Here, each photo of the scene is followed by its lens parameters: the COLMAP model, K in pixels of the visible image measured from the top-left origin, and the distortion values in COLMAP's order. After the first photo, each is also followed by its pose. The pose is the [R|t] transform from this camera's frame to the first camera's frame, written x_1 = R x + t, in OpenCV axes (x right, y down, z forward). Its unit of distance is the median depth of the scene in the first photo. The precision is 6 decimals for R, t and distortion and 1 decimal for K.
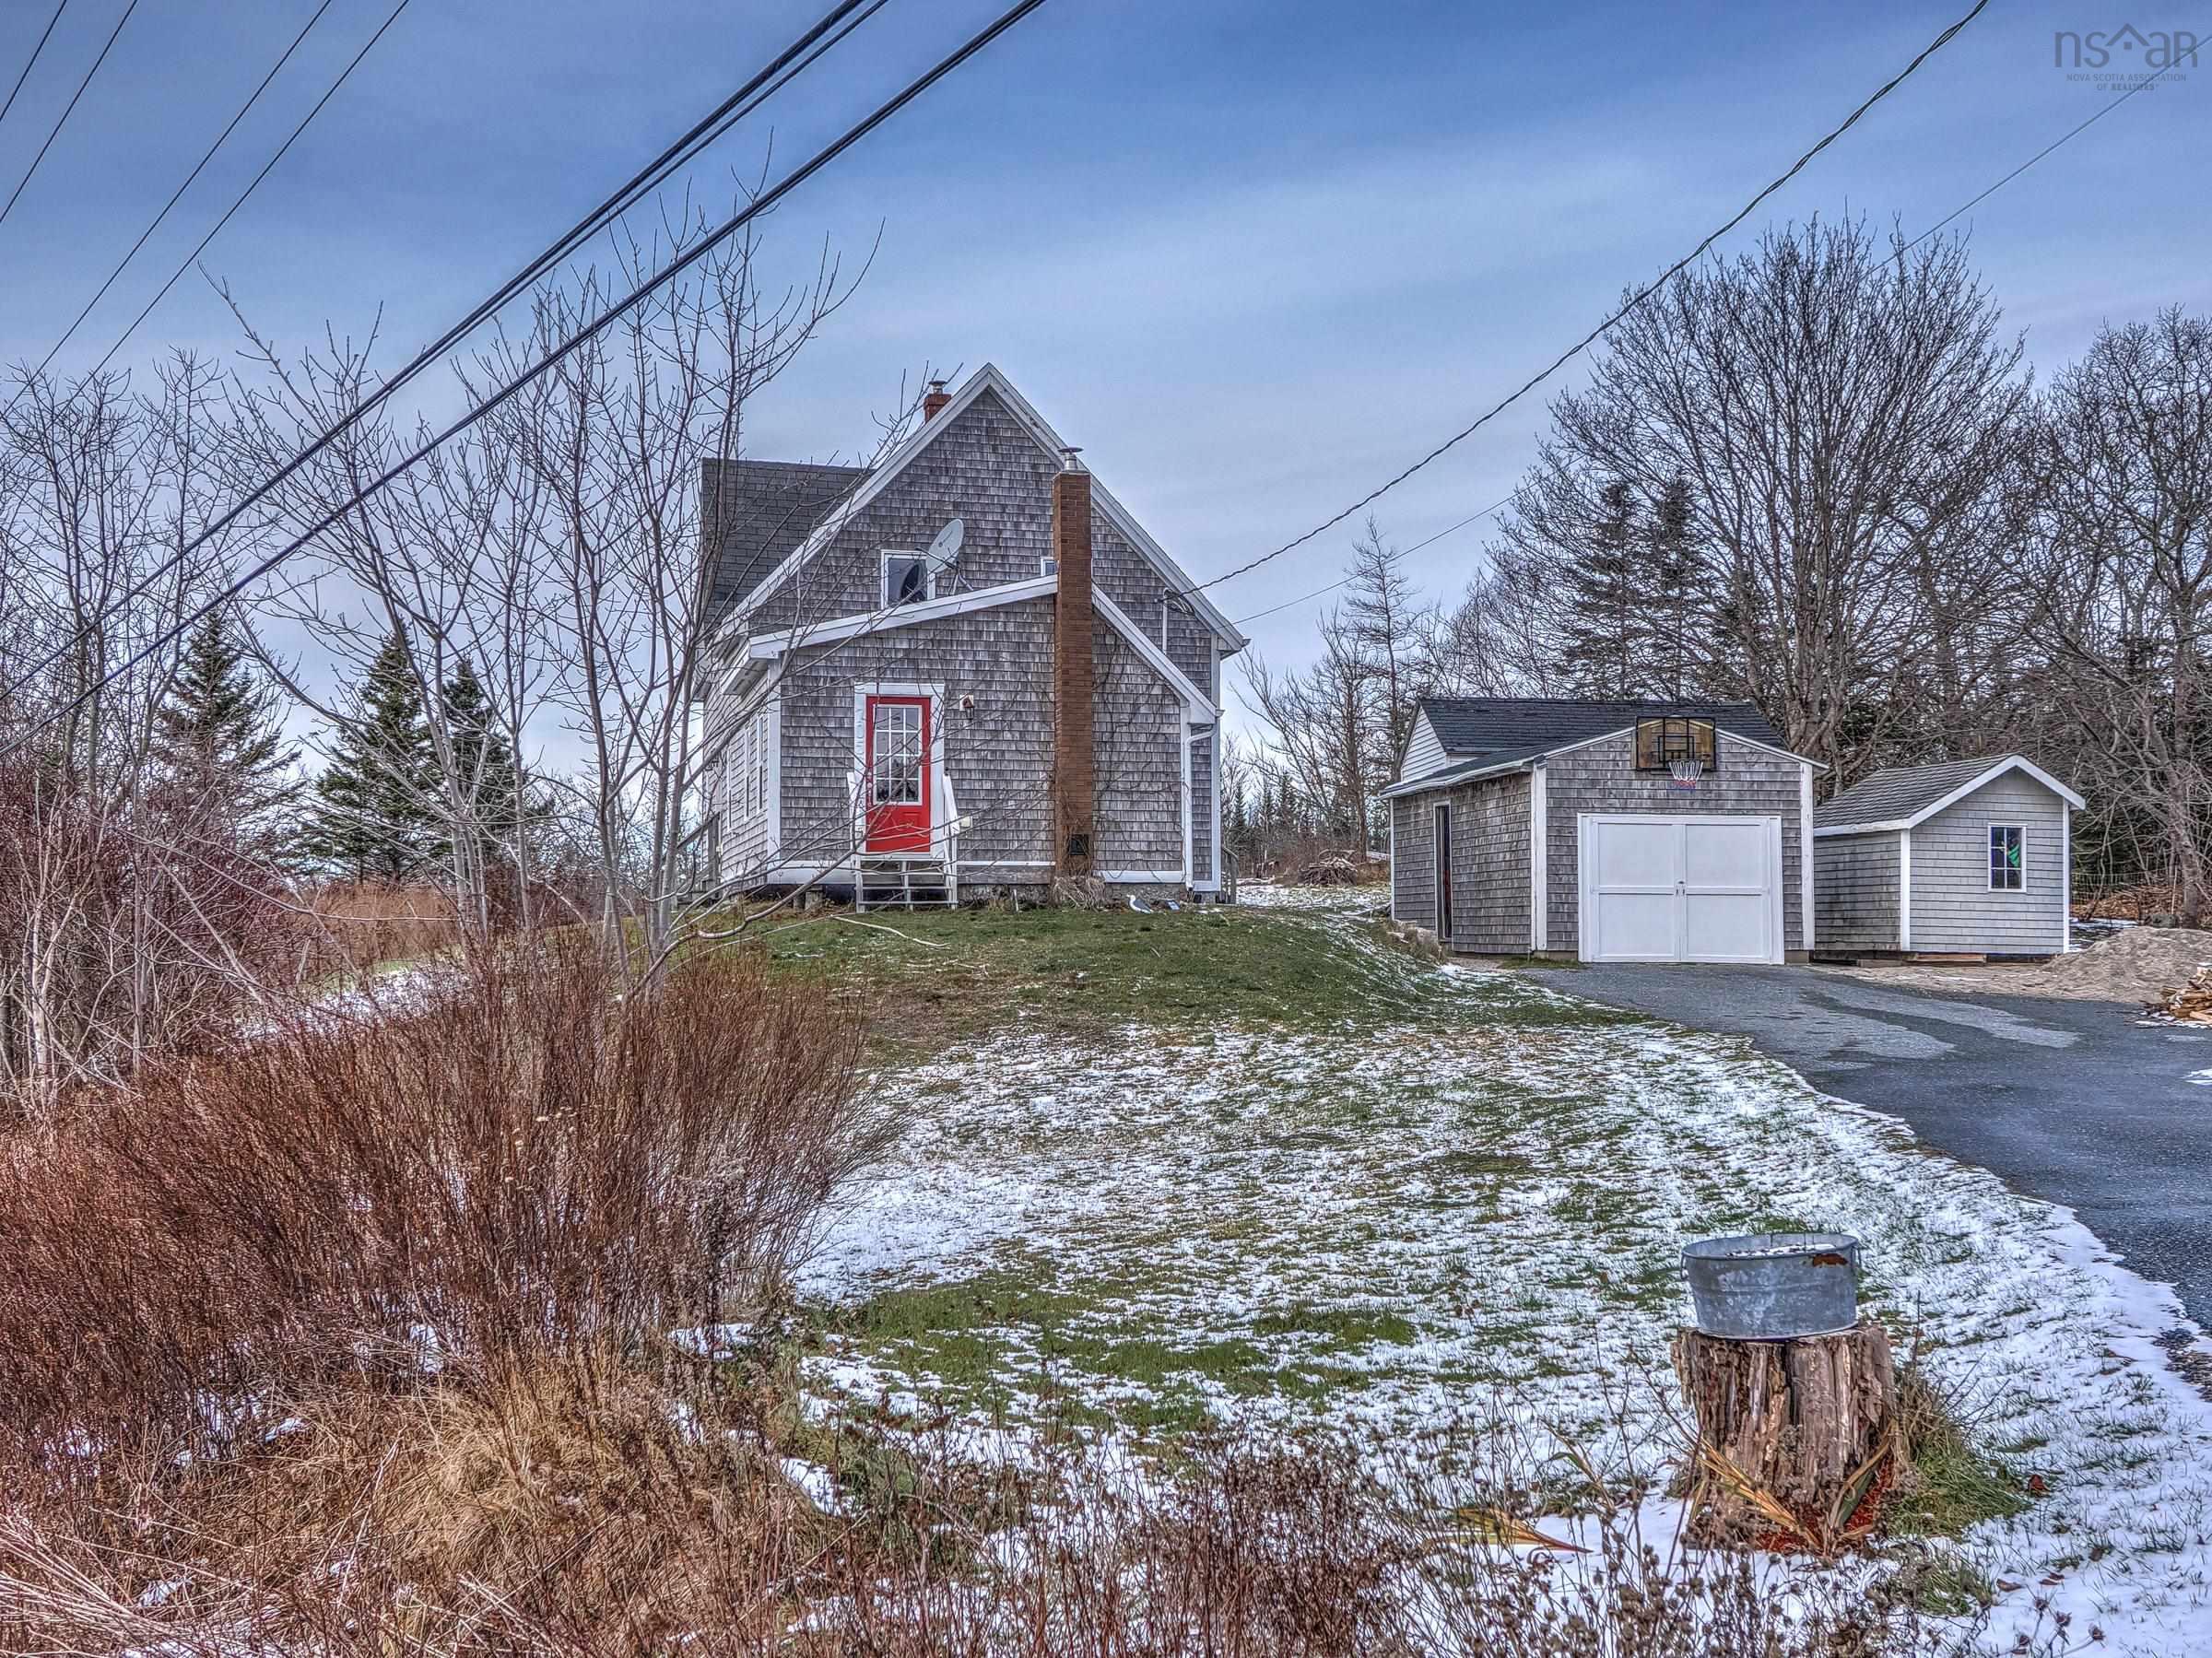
lens RADIAL K [[2245.8, 0, 1158.8], [0, 2245.8, 828.3], [0, 0, 1]] dist [0.023055, 0.000000]
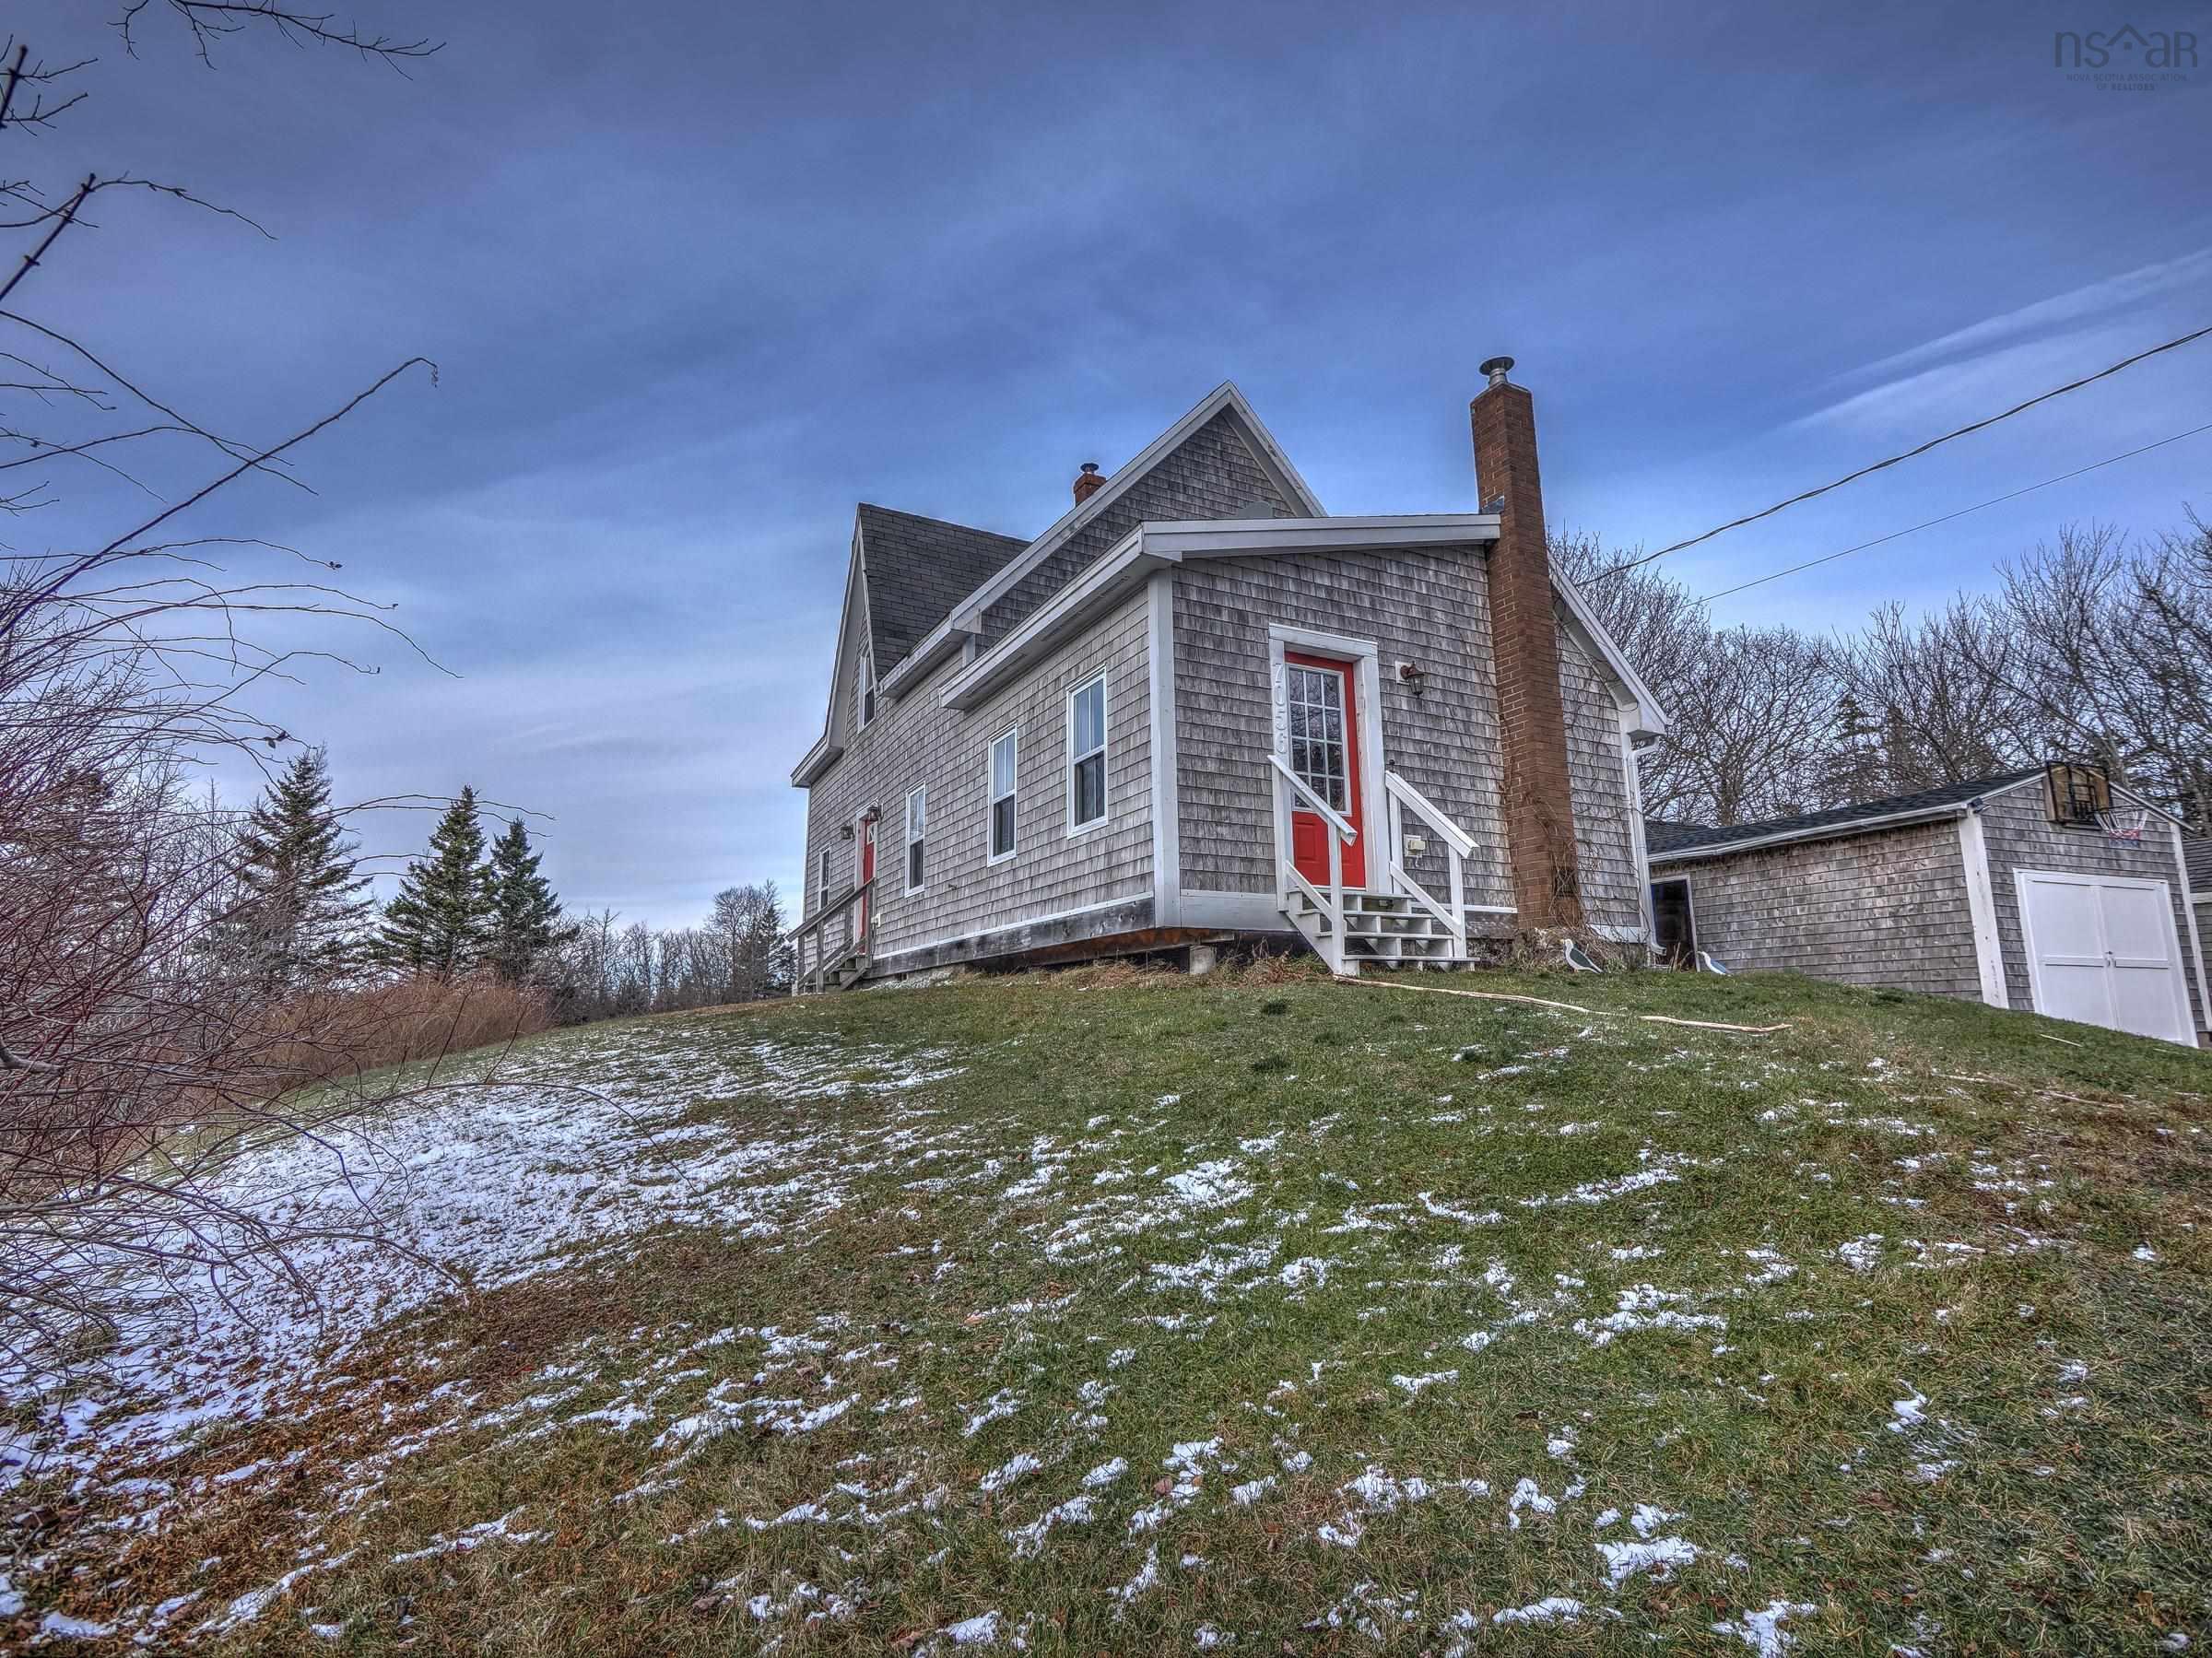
lens RADIAL K [[1089.9, 0, 1111.1], [0, 1089.9, 820.0], [0, 0, 1]] dist [0.000700, 0.000178]
pose [[0.976255, 0.035910, 0.213626, -0.225971], [-0.005557, 0.989991, -0.141021, 0.033921], [-0.216552, 0.136485, 0.966684, 0.654746]]
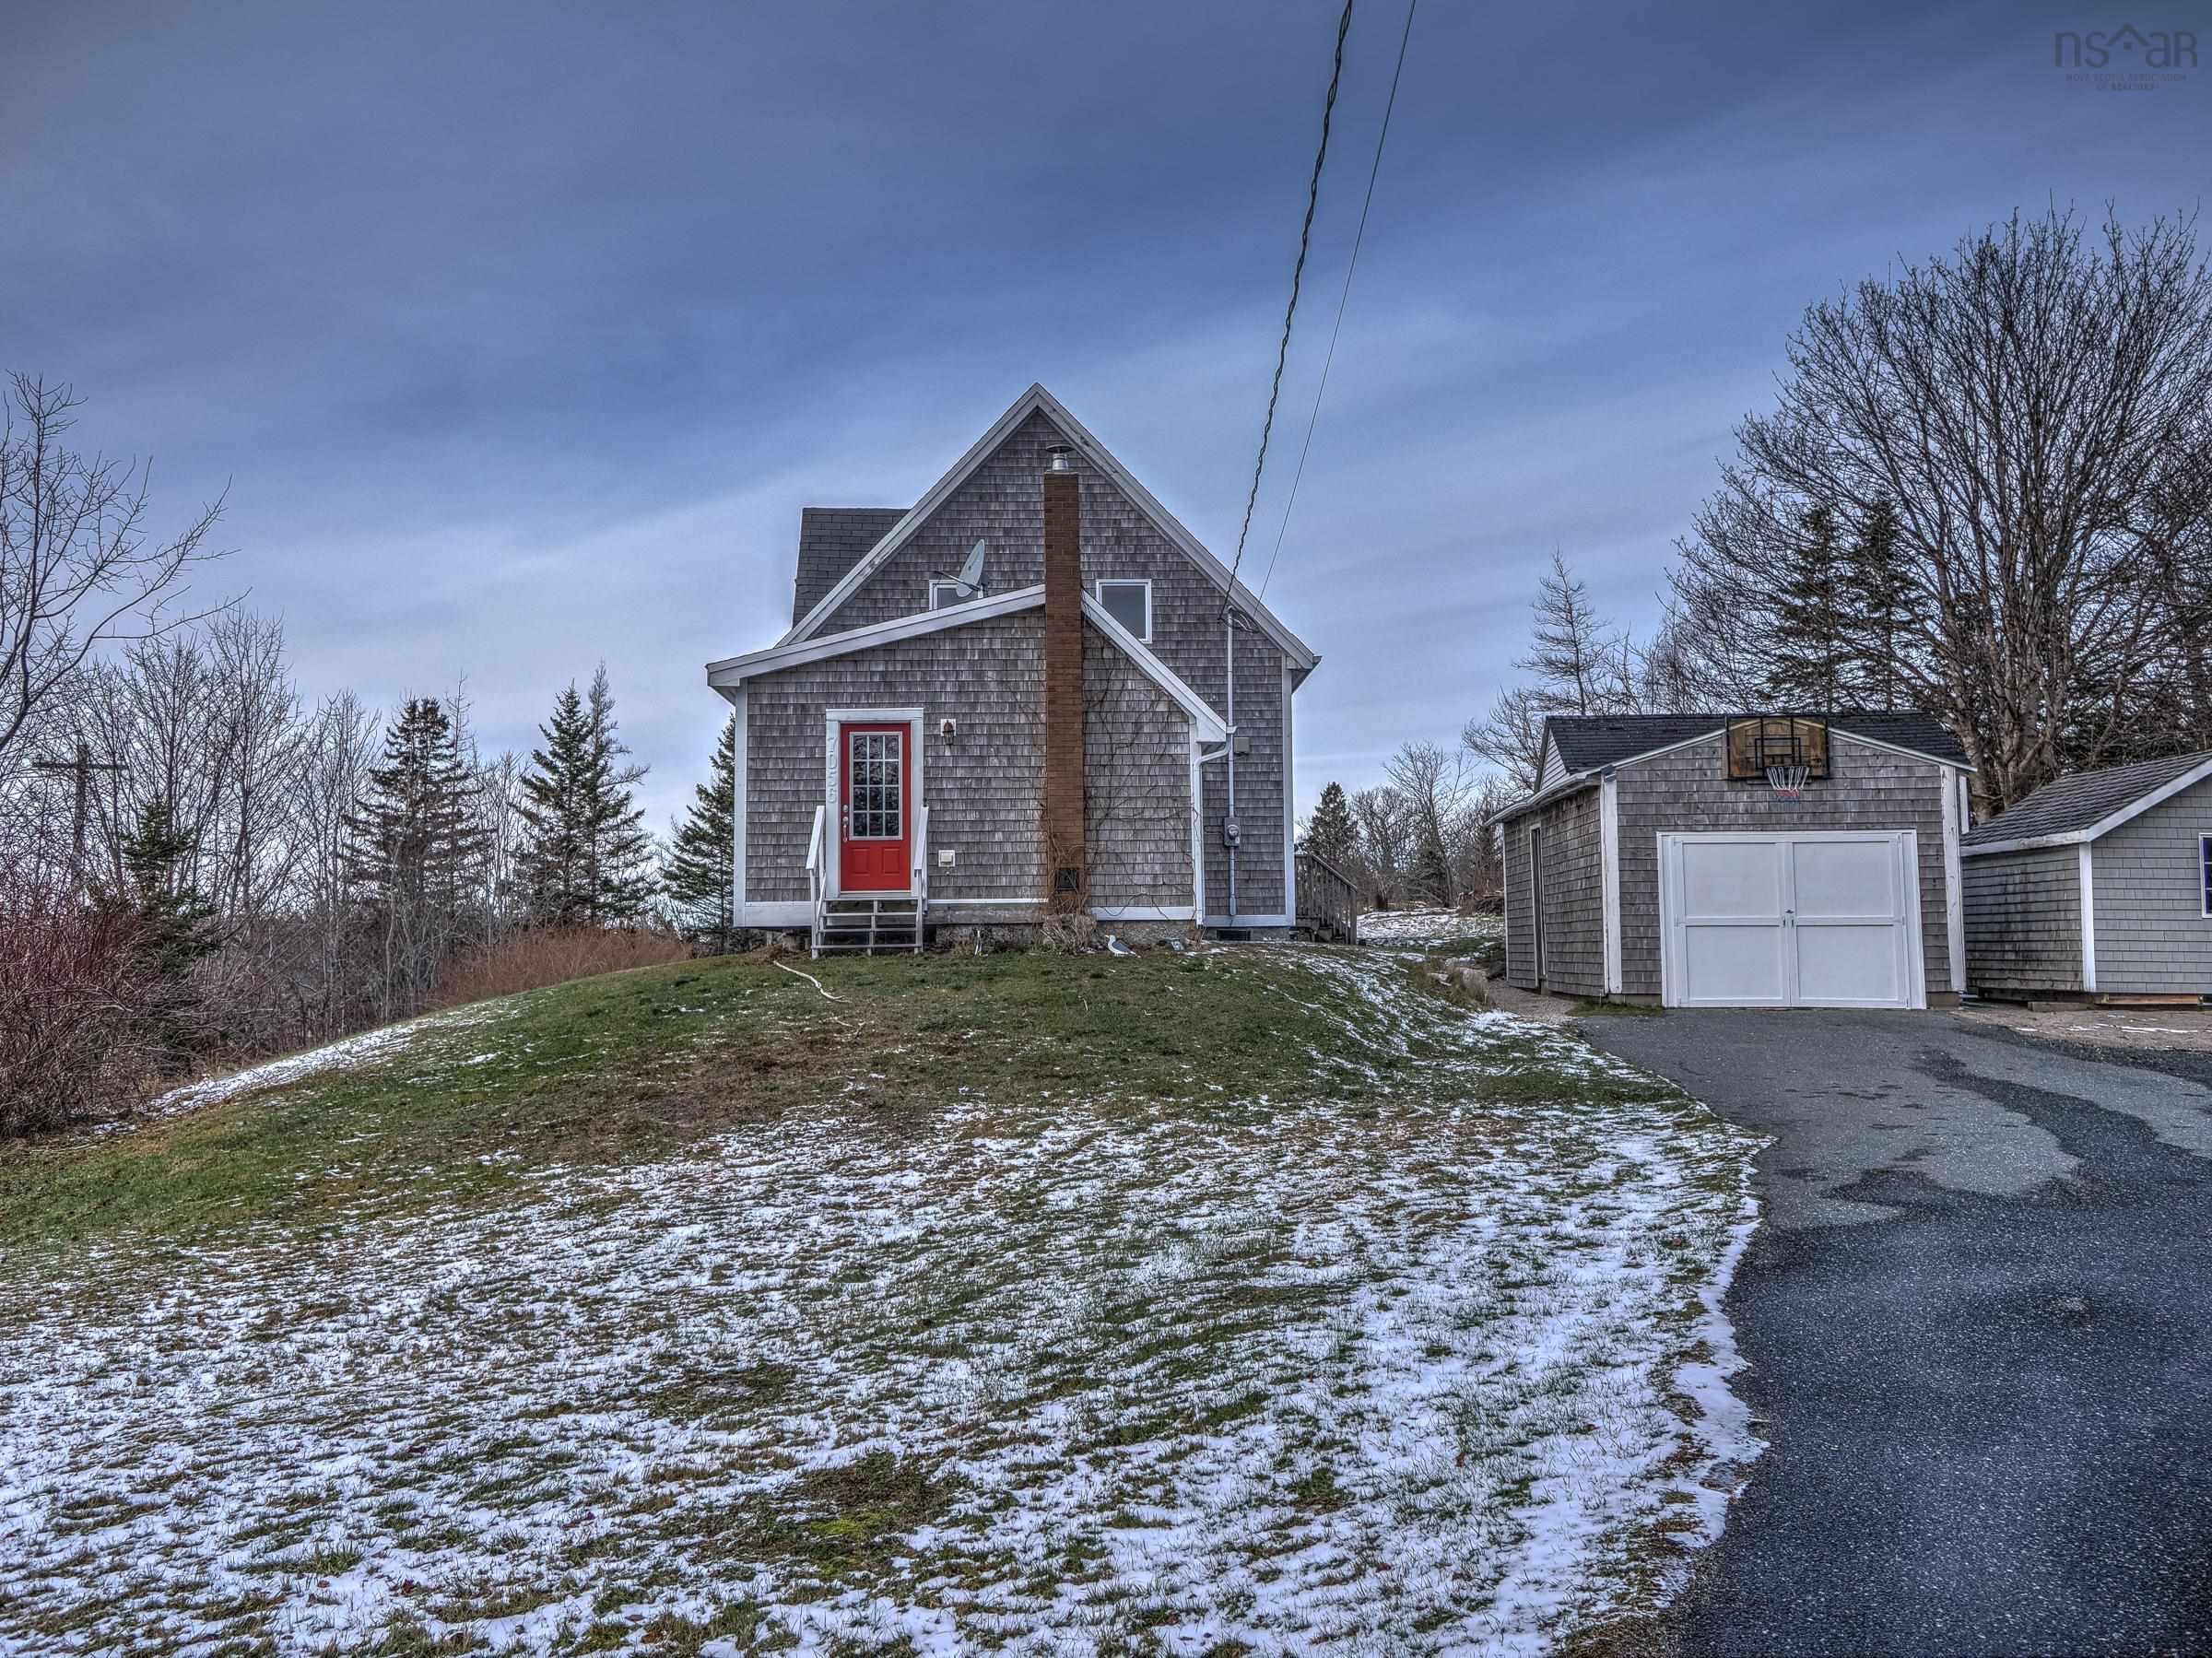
lens RADIAL K [[1792.7, 0, 1101.2], [0, 1792.7, 810.6], [0, 0, 1]] dist [0.010433, 0.020031]
pose [[0.973615, -0.025845, -0.226728, 0.131603], [0.018813, 0.999274, -0.033123, 0.003626], [0.227419, 0.027984, 0.973395, 0.278962]]
